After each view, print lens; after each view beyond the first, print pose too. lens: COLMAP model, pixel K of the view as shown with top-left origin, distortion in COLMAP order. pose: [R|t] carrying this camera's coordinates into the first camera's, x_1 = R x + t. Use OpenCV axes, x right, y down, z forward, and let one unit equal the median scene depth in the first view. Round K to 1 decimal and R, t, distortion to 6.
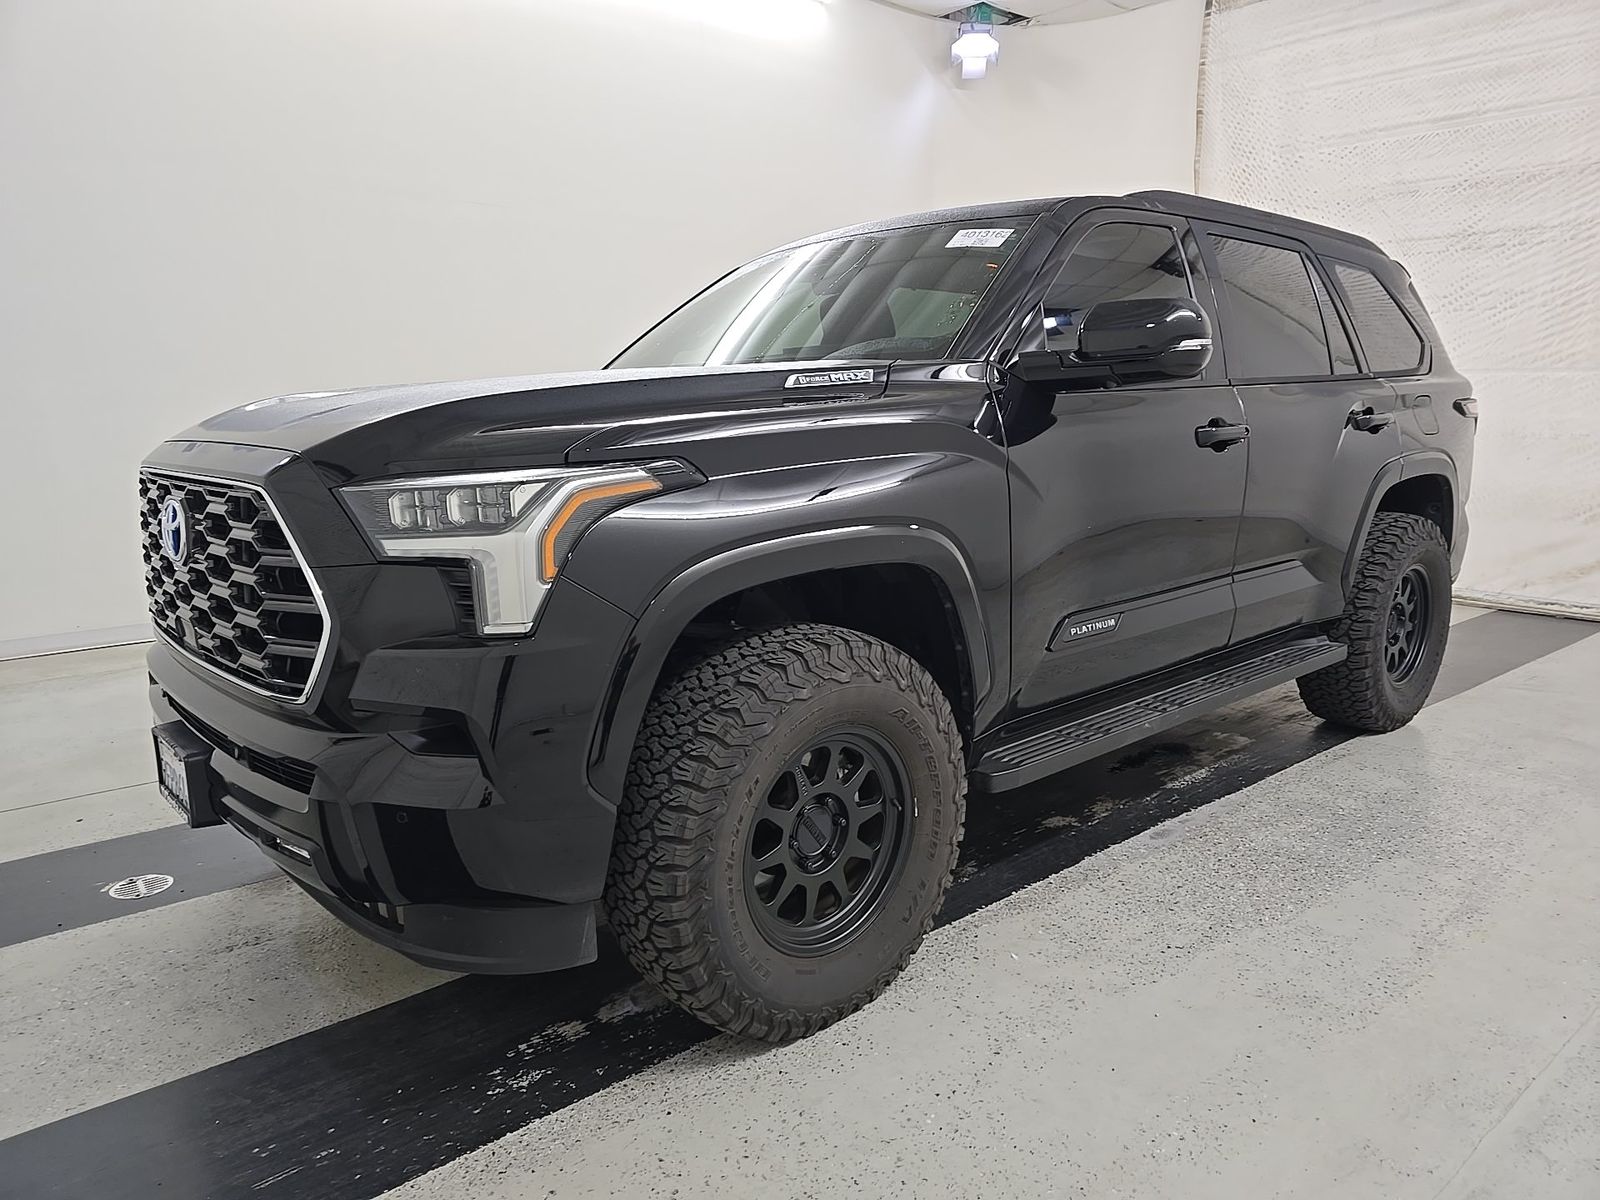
lens RADIAL K [[1071.8, 0, 798.7], [0, 1071.8, 604.8], [0, 0, 1]] dist [0.025937, -0.005490]
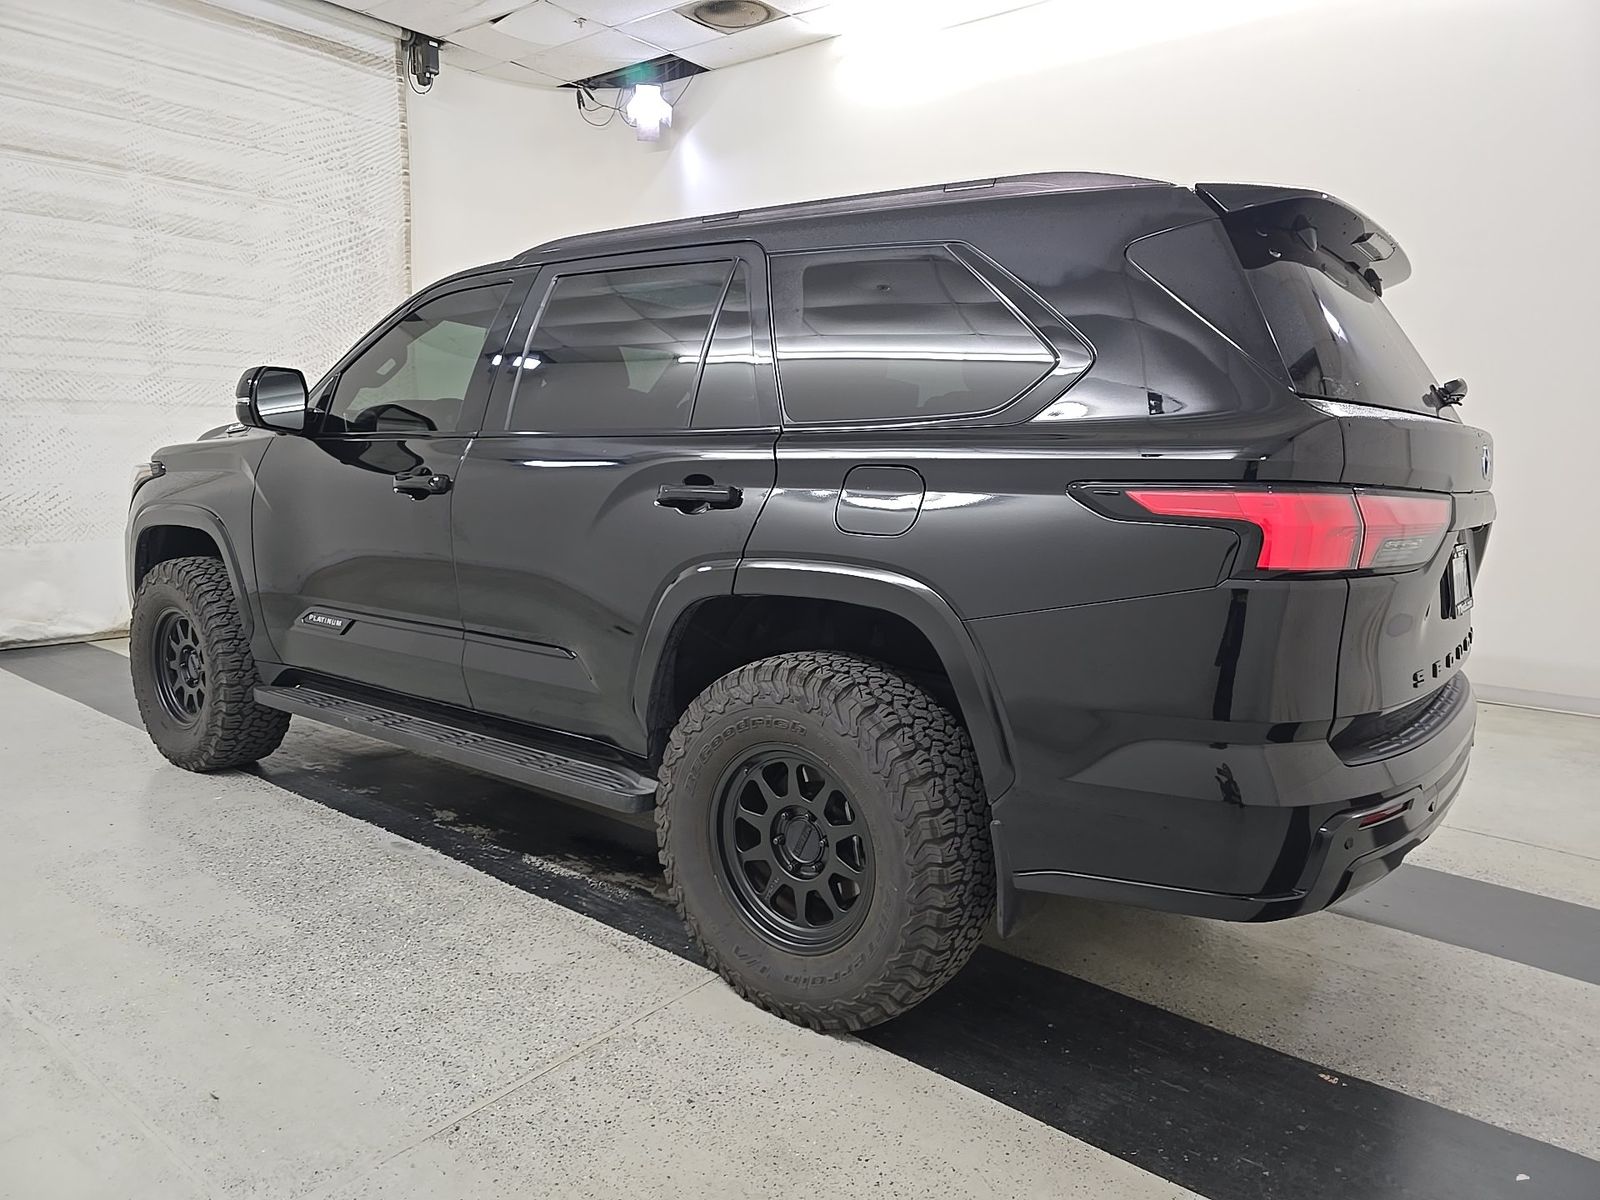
lens RADIAL K [[1071.8, 0, 801.9], [0, 1071.8, 601.9], [0, 0, 1]] dist [0.025937, -0.005490]
pose [[0.189366, 0.141279, -0.971690, 1.366122], [-0.202680, 0.973908, 0.102102, -0.208140], [0.960761, 0.177607, 0.213060, 1.061001]]
